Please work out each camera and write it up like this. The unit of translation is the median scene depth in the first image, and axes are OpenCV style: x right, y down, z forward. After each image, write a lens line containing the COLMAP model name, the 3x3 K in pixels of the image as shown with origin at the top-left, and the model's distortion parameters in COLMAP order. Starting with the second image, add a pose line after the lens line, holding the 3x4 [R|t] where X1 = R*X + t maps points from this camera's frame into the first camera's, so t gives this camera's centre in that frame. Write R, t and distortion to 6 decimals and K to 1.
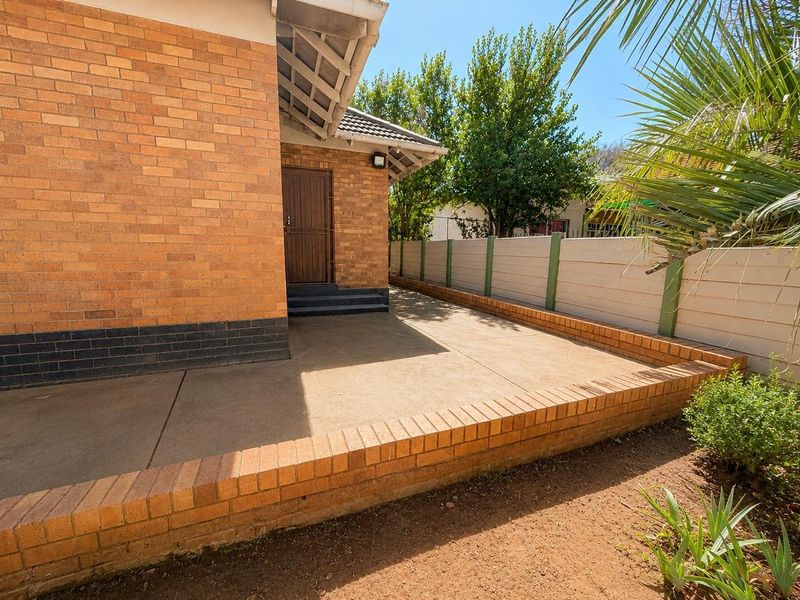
lens RADIAL K [[318.2, 0, 399.6], [0, 318.2, 297.0], [0, 0, 1]] dist [0.000775, 0.000655]
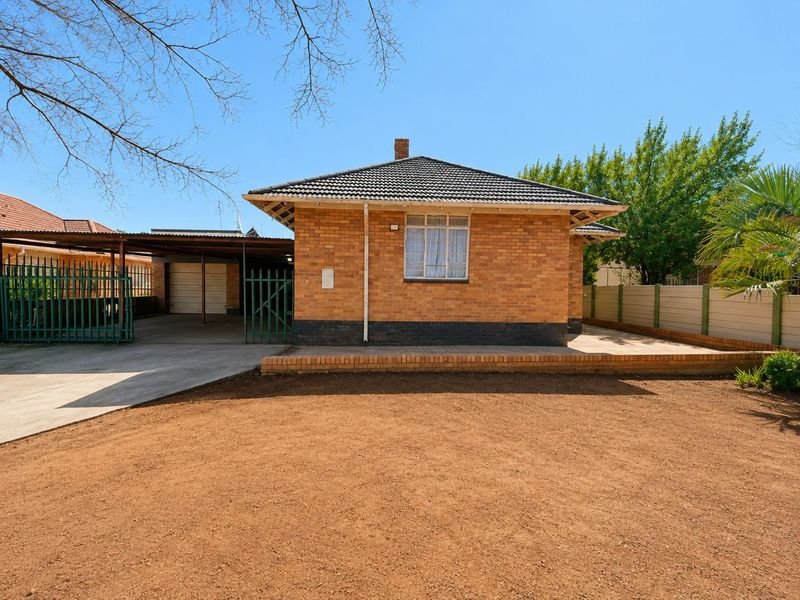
lens RADIAL K [[338.7, 0, 402.8], [0, 338.7, 301.5], [0, 0, 1]] dist [-0.004954, -0.000519]
pose [[0.959536, 0.014273, -0.281223, -0.920567], [-0.047881, 0.992440, -0.113001, 0.278377], [0.277485, 0.121894, 0.952966, -1.922969]]
